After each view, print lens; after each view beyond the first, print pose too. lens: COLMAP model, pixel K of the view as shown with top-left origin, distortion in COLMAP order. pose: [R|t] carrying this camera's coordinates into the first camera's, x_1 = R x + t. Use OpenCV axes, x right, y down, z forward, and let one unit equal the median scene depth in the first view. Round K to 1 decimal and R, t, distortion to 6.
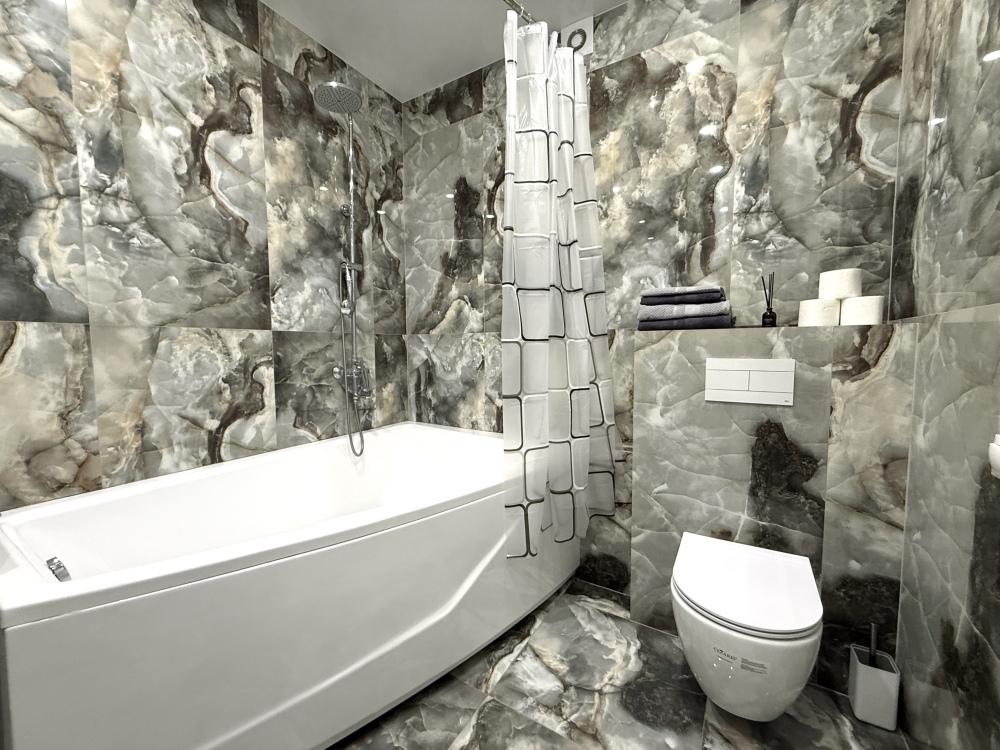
lens RADIAL K [[398.2, 0, 502.6], [0, 398.2, 373.5], [0, 0, 1]] dist [-0.000086, 0.000000]
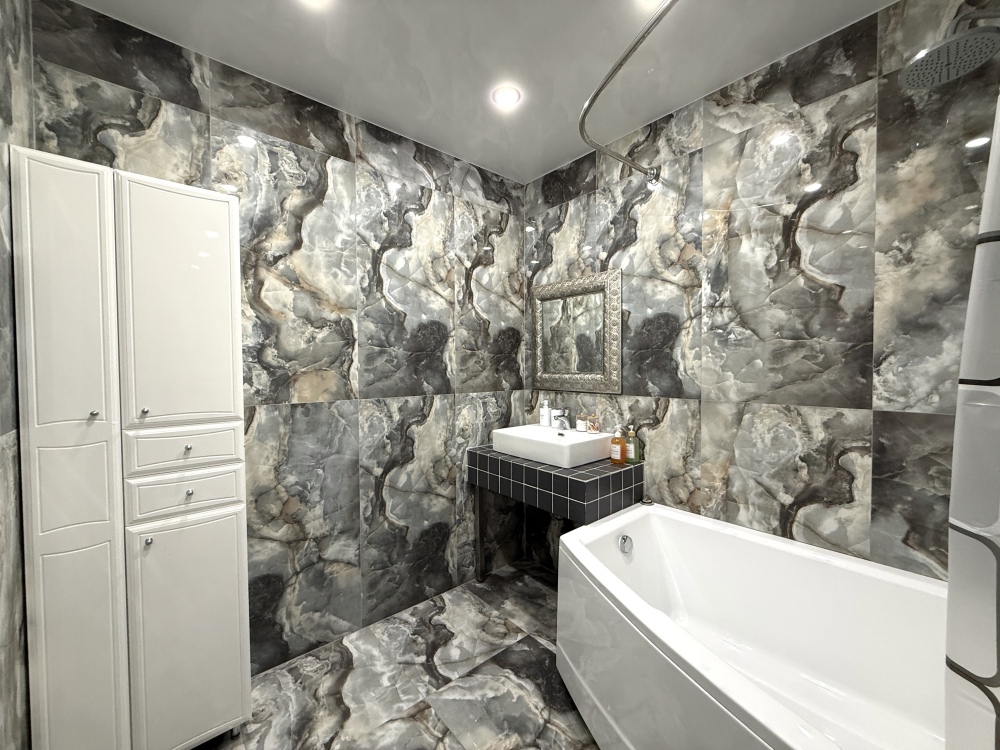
lens RADIAL K [[398.2, 0, 501.9], [0, 398.2, 378.1], [0, 0, 1]] dist [-0.000086, 0.000000]
pose [[-0.309535, 0.028747, -0.950454, 0.469882], [-0.062679, 0.996752, 0.050561, -0.191992], [0.948820, 0.075224, -0.306727, 0.620718]]
